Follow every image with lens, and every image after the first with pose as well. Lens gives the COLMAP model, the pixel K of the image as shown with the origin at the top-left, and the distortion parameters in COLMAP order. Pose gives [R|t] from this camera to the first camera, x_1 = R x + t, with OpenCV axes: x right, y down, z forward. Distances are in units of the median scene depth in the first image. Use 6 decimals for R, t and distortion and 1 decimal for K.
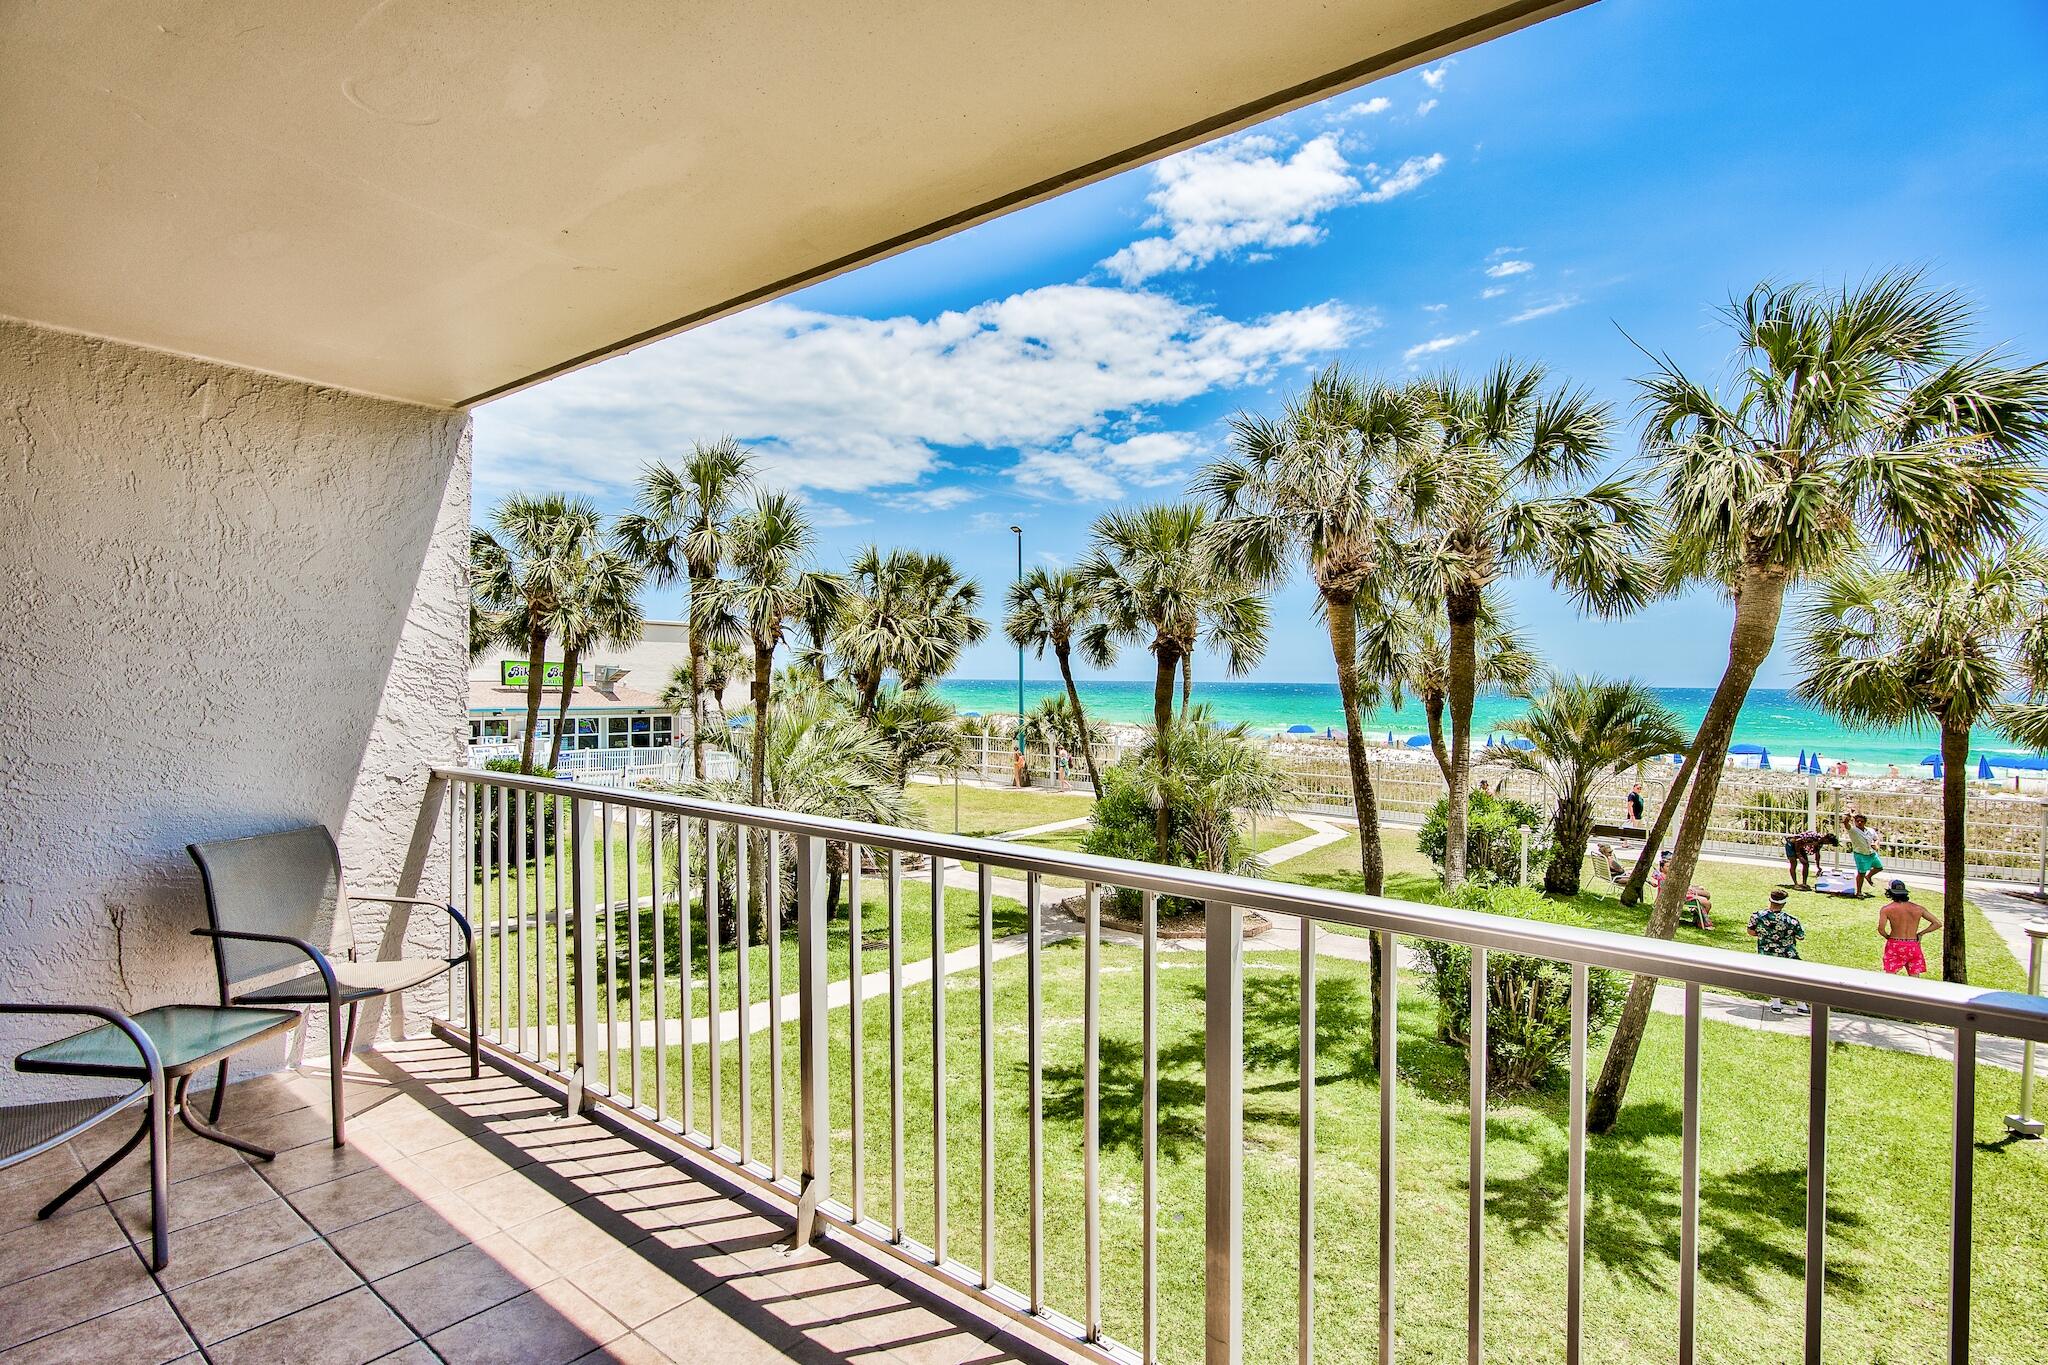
lens RADIAL K [[991.6, 0, 1024.0], [0, 991.6, 682.5], [0, 0, 1]] dist [-0.001133, -0.000535]
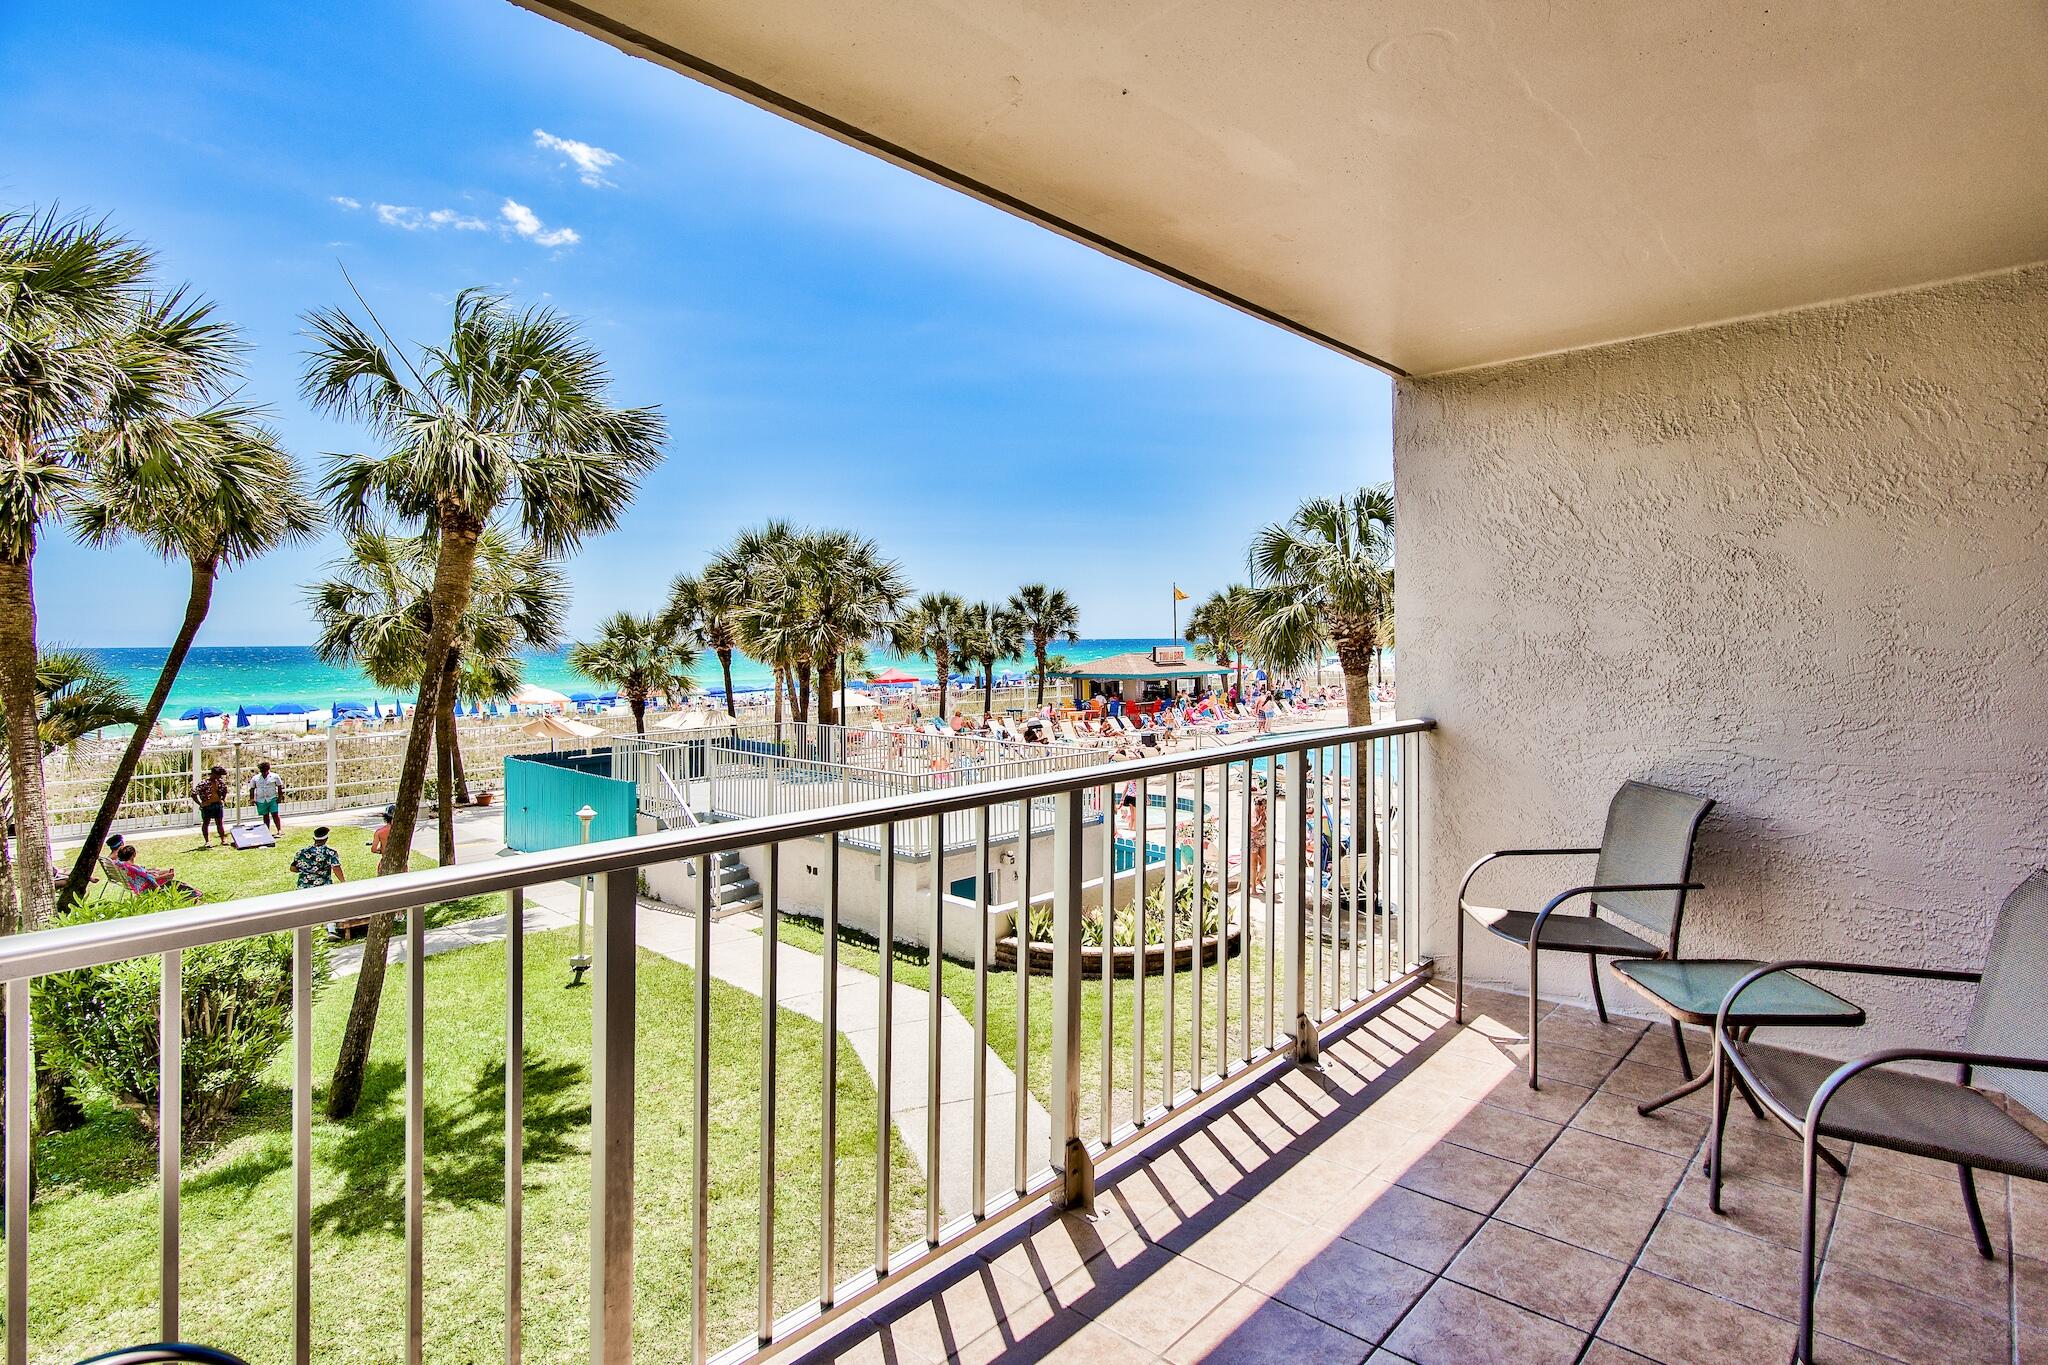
lens RADIAL K [[1034.9, 0, 1018.3], [0, 1034.9, 585.4], [0, 0, 1]] dist [-0.024553, -0.000484]
pose [[0.085587, 0.038540, 0.995585, -0.264381], [0.013476, 0.999115, -0.039835, -0.003546], [-0.996240, 0.016826, 0.084992, 0.200680]]
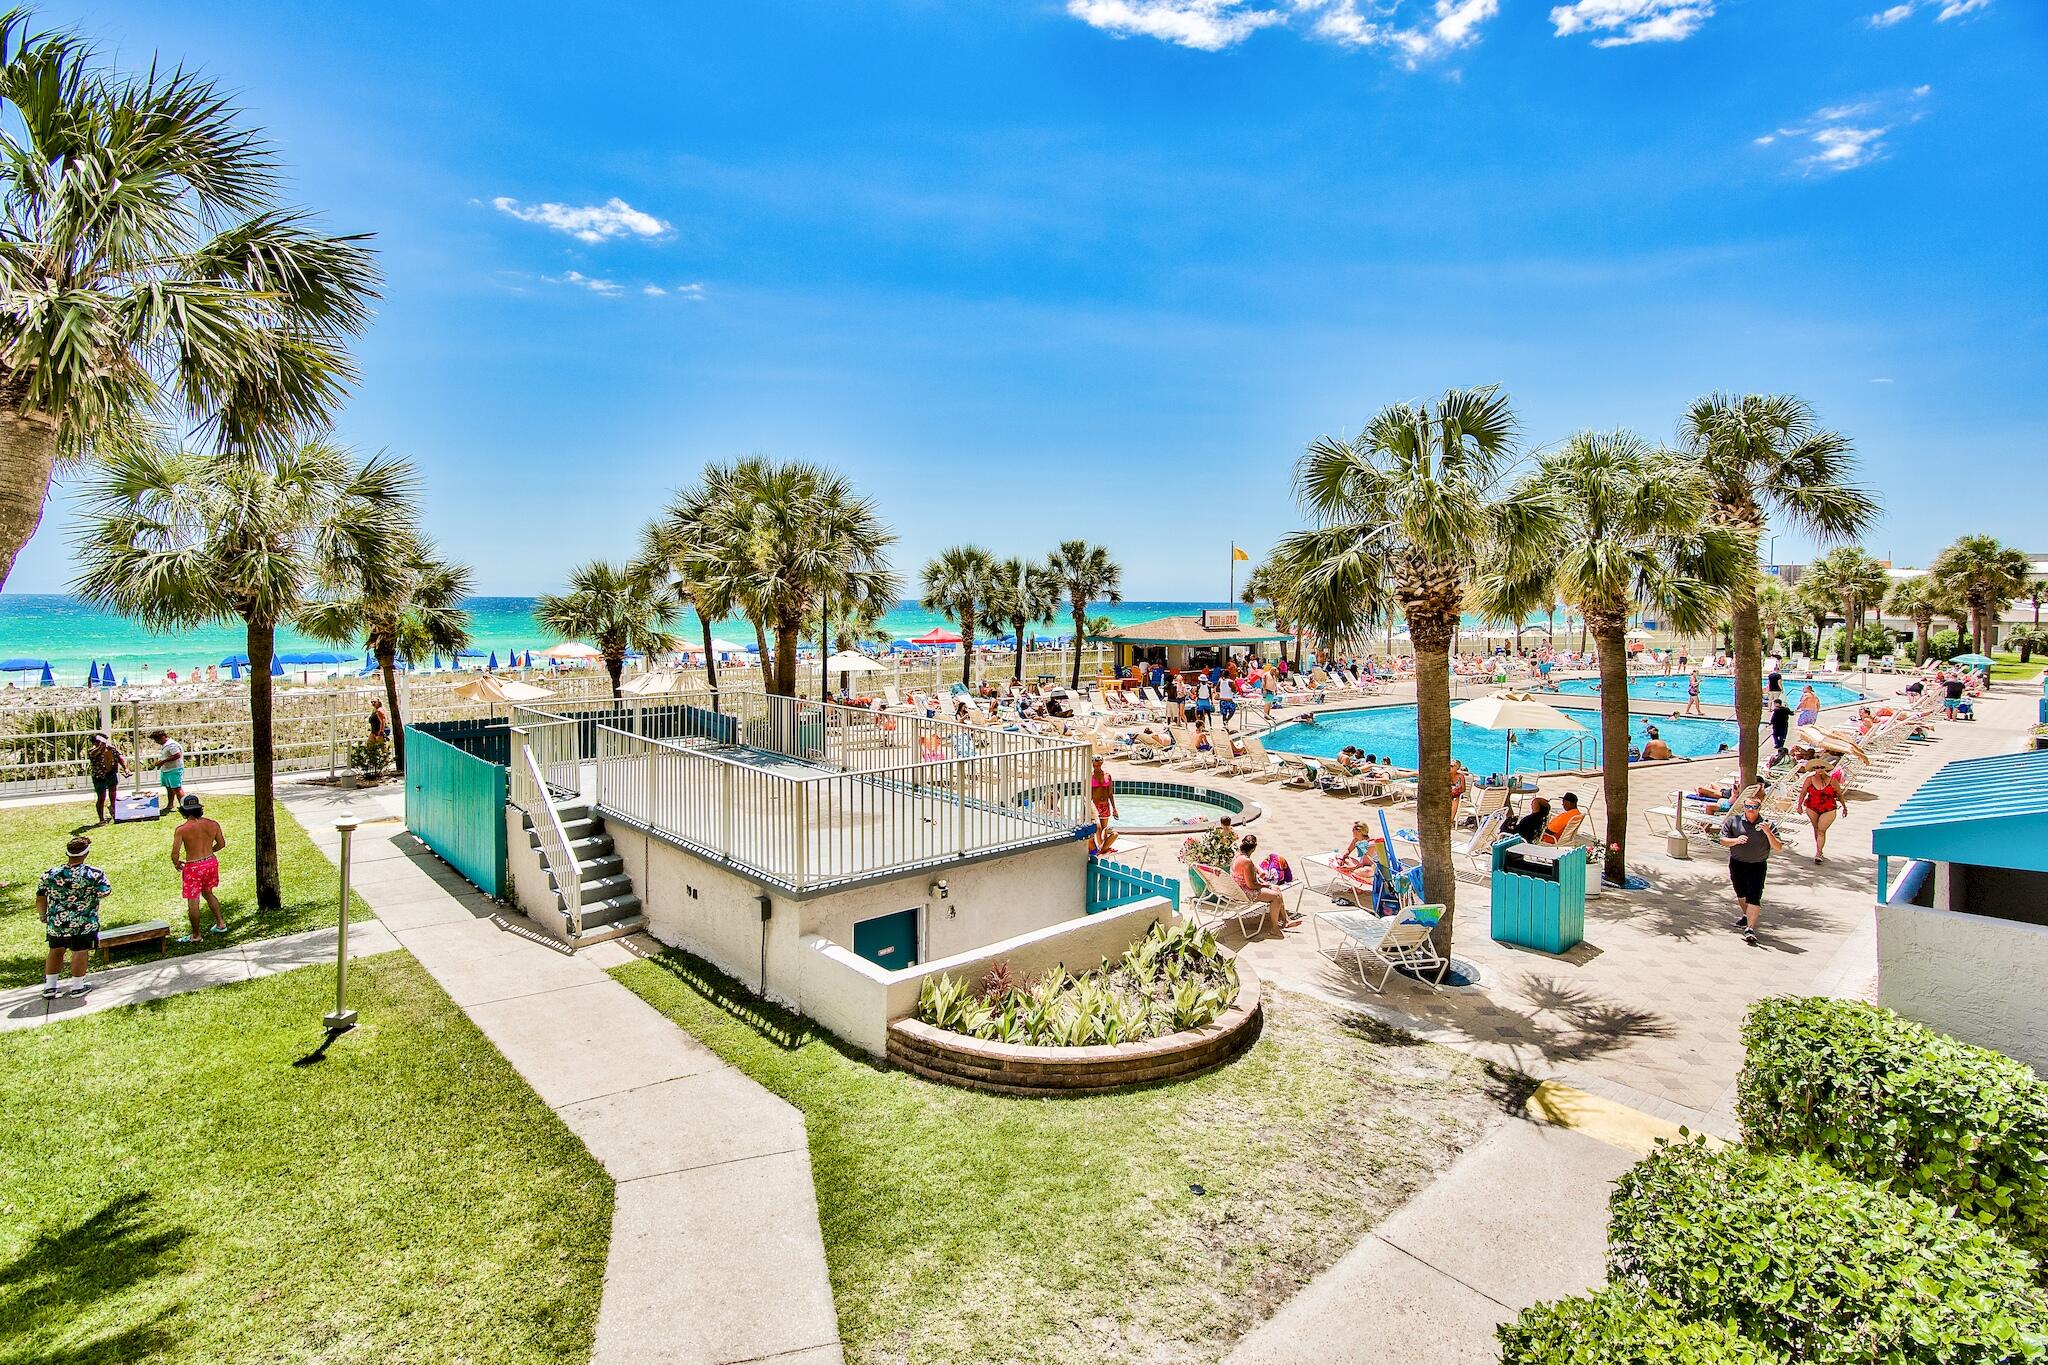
lens RADIAL K [[1001.5, 0, 1029.0], [0, 1001.5, 628.6], [0, 0, 1]] dist [-0.003786, -0.000666]
pose [[0.150418, -0.038194, 0.987884, 0.097517], [-0.002644, 0.999234, 0.039036, 0.007389], [-0.988619, -0.008484, 0.150202, 0.120435]]
